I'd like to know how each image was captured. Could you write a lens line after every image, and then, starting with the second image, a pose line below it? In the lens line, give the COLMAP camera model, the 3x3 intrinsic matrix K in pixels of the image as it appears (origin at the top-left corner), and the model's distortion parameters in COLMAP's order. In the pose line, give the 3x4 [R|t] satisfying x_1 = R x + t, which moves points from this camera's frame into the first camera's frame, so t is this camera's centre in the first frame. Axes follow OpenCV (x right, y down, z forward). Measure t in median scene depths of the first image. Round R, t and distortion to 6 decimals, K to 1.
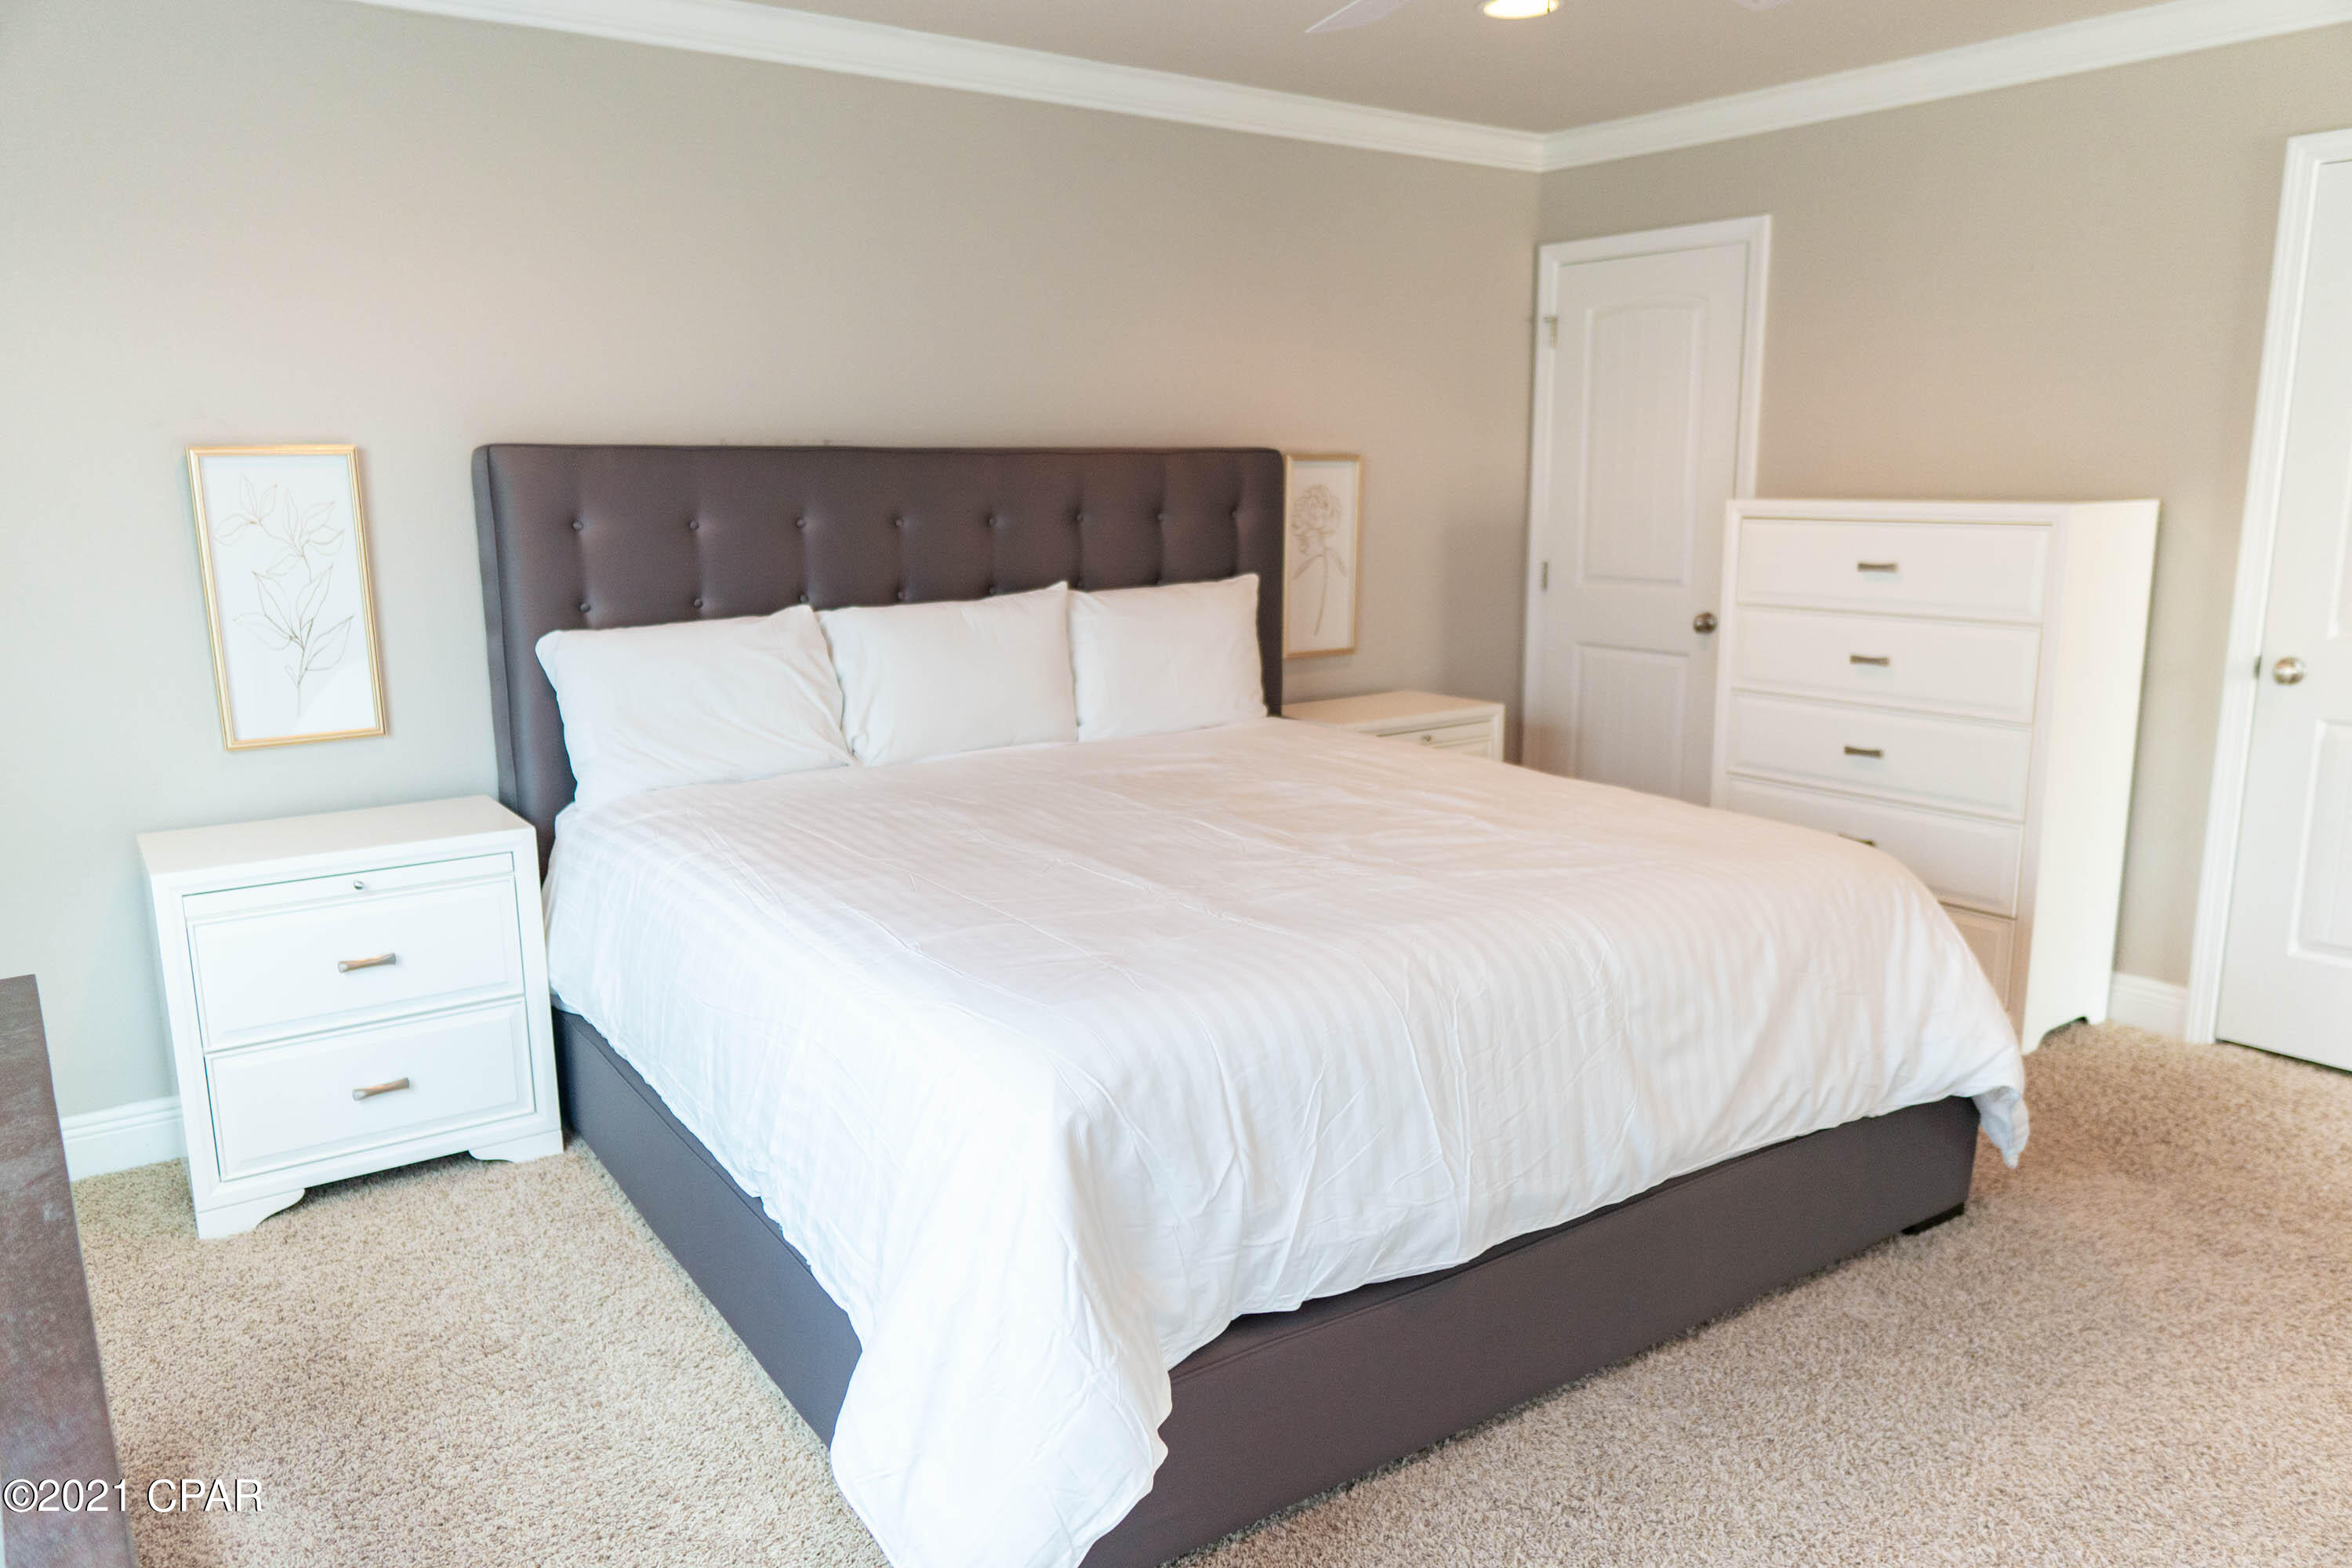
lens RADIAL K [[1631.0, 0, 1173.3], [0, 1631.0, 790.1], [0, 0, 1]] dist [-0.000825, -0.002509]
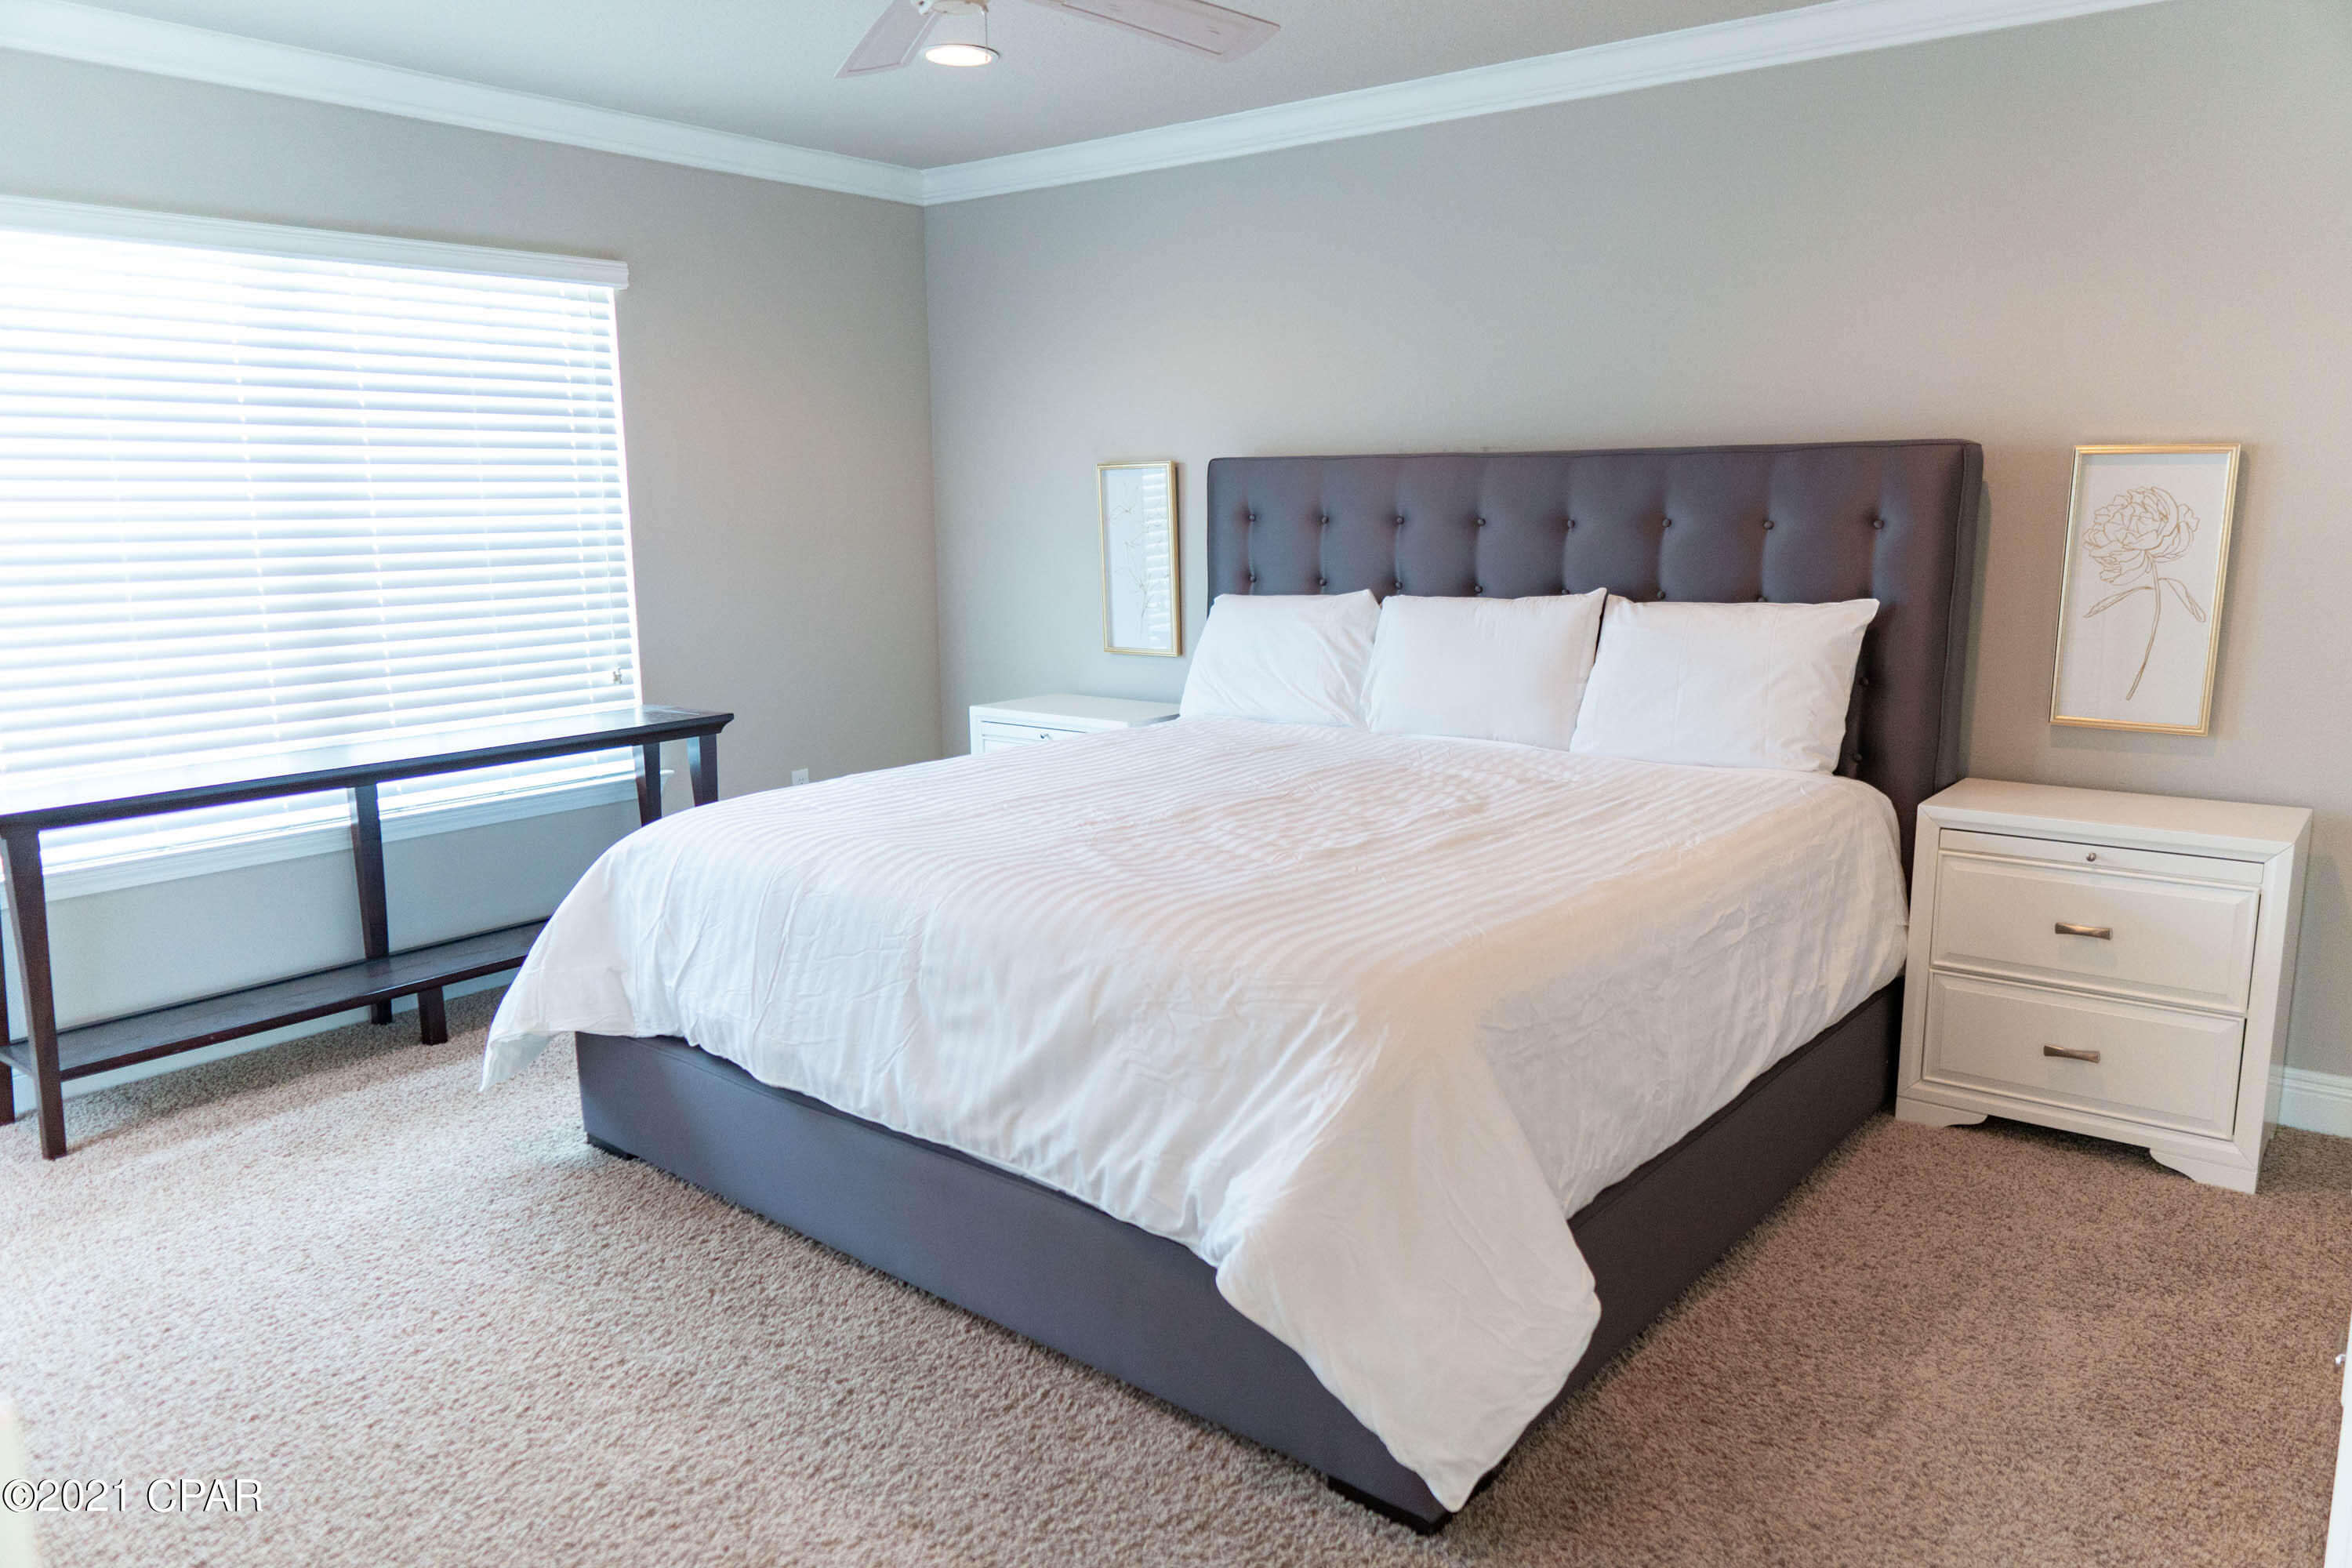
lens RADIAL K [[1631.0, 0, 1170.6], [0, 1631.0, 785.8], [0, 0, 1]] dist [-0.000825, -0.002509]
pose [[0.290268, 0.196142, -0.936628, 0.810650], [-0.164205, 0.974461, 0.153176, -0.119492], [0.942752, 0.109337, 0.315062, 0.455064]]
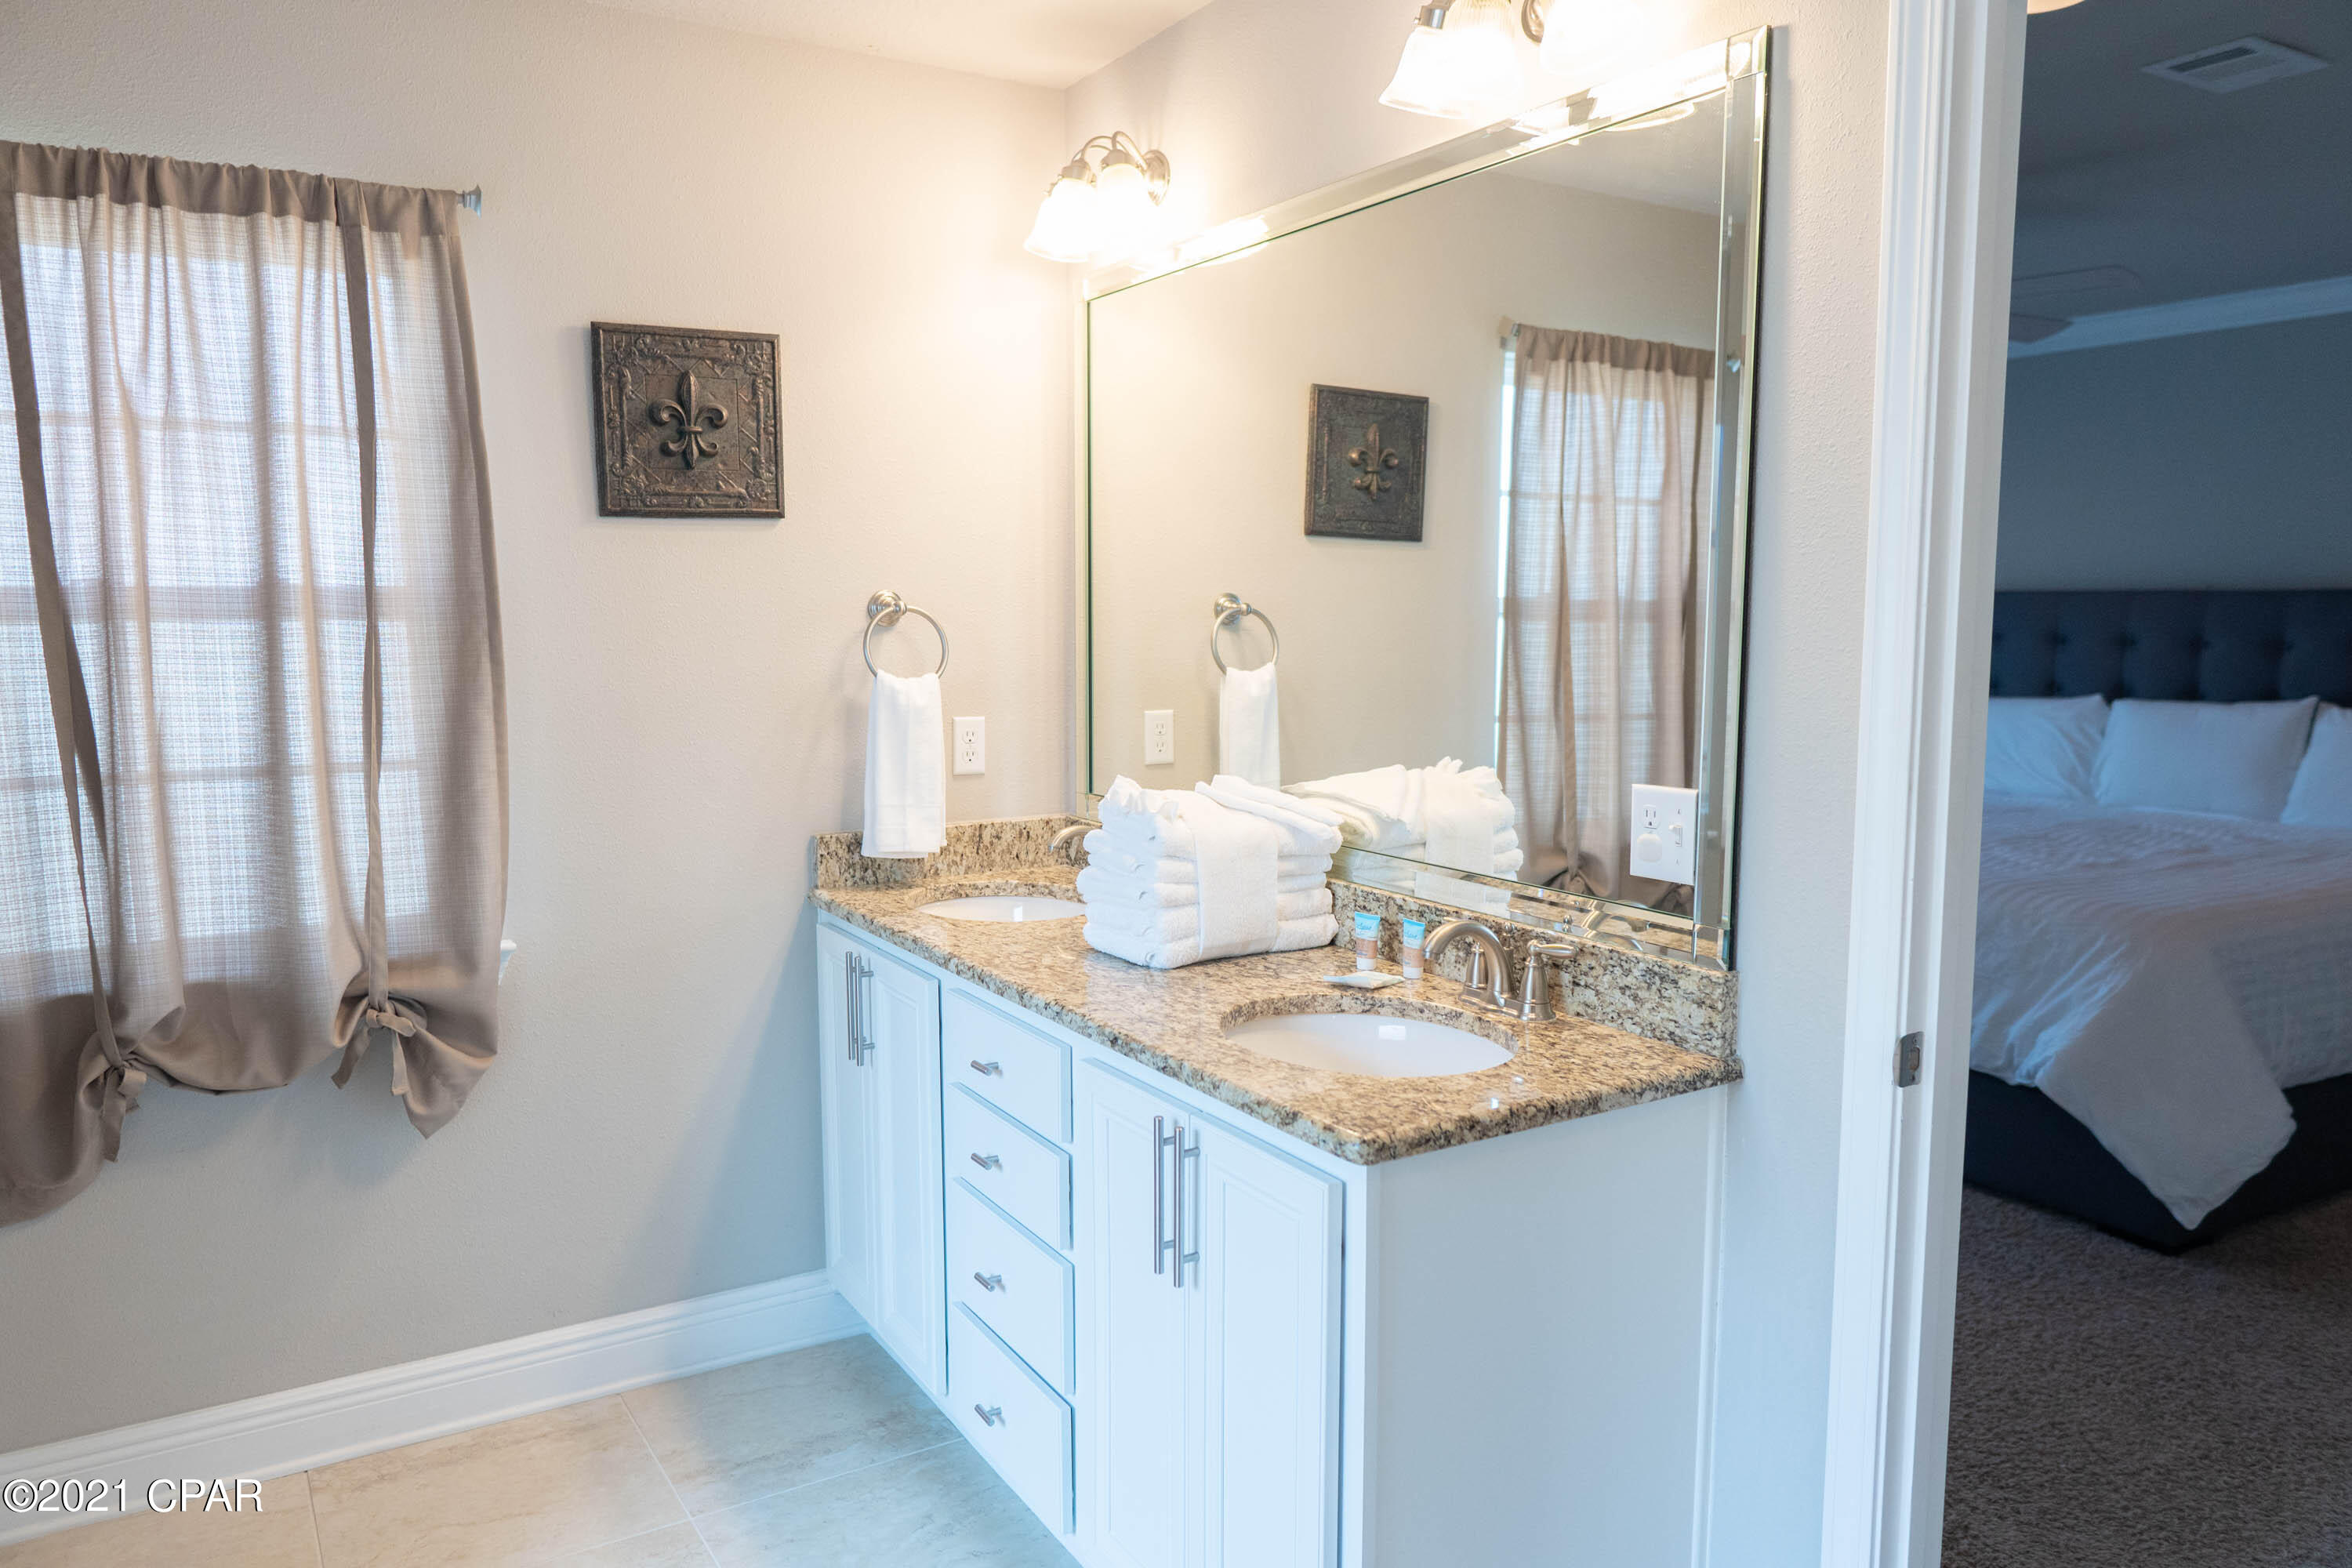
lens RADIAL K [[1631.0, 0, 1176.1], [0, 1631.0, 779.2], [0, 0, 1]] dist [-0.000825, -0.002509]
pose [[-0.061870, 0.137334, -0.988591, 1.178814], [-0.167652, 0.974985, 0.145936, -0.105074], [0.983903, 0.174768, -0.037298, 0.233288]]
